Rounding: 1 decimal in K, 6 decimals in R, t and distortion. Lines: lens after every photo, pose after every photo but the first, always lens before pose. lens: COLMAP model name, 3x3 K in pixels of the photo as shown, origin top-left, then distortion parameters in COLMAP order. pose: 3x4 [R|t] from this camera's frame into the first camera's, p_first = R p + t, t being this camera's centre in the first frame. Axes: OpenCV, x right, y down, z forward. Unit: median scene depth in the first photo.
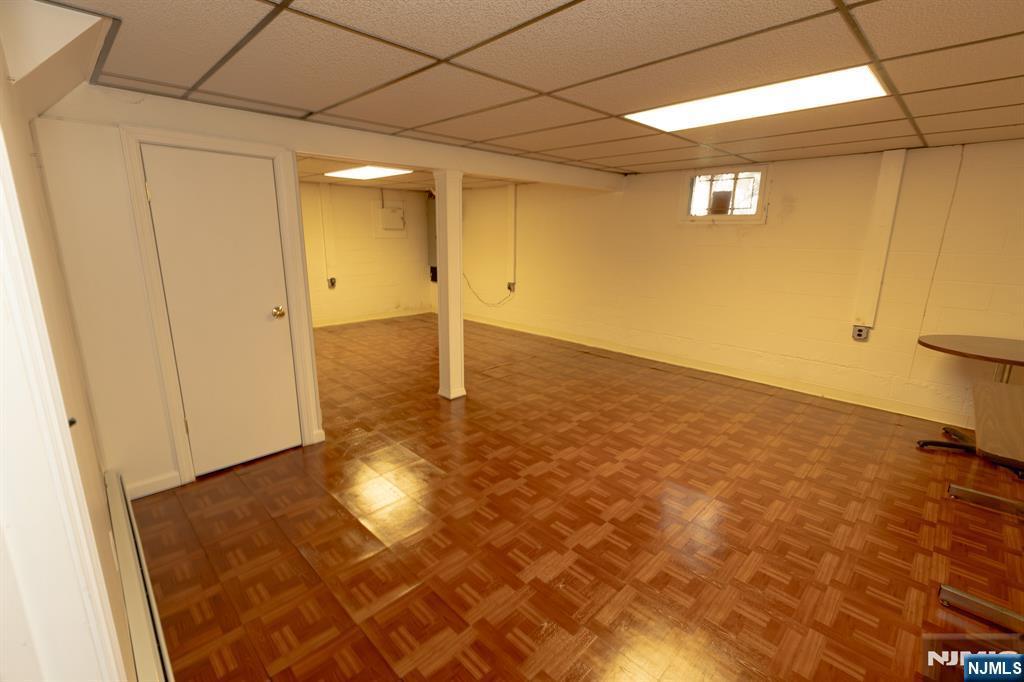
lens RADIAL K [[462.5, 0, 512.0], [0, 462.5, 341.0], [0, 0, 1]] dist [0.001234, 0.000124]
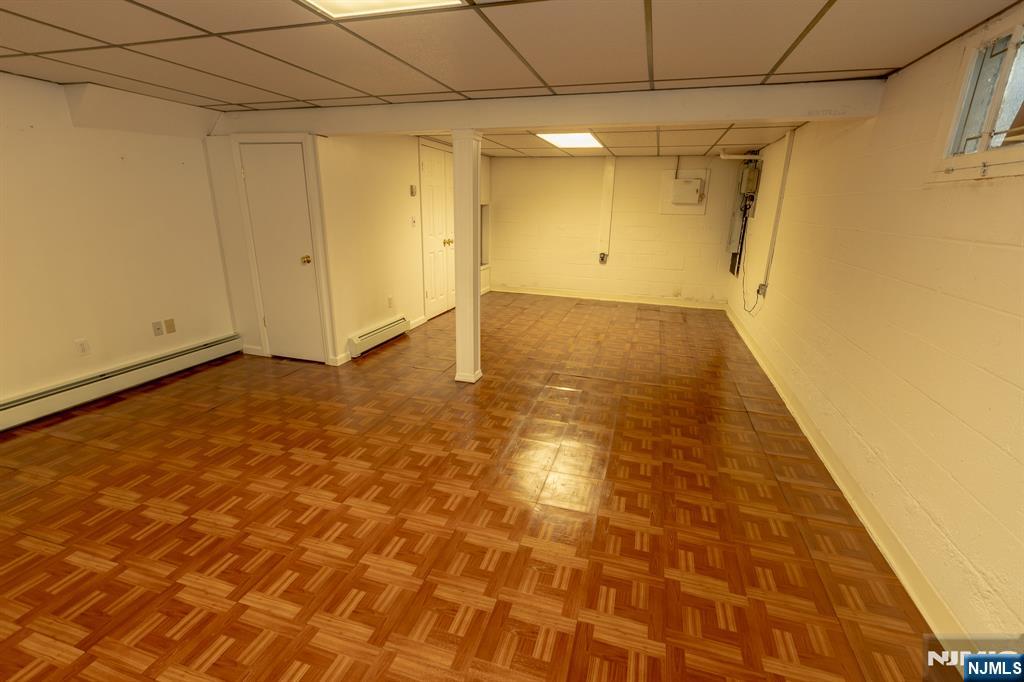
lens RADIAL K [[451.4, 0, 512.0], [0, 451.4, 341.0], [0, 0, 1]] dist [-0.002224, -0.000039]
pose [[0.467371, 0.253547, -0.846923, 0.912900], [-0.214419, 0.961897, 0.169641, -0.177607], [0.857665, 0.102311, 0.503928, 0.834475]]
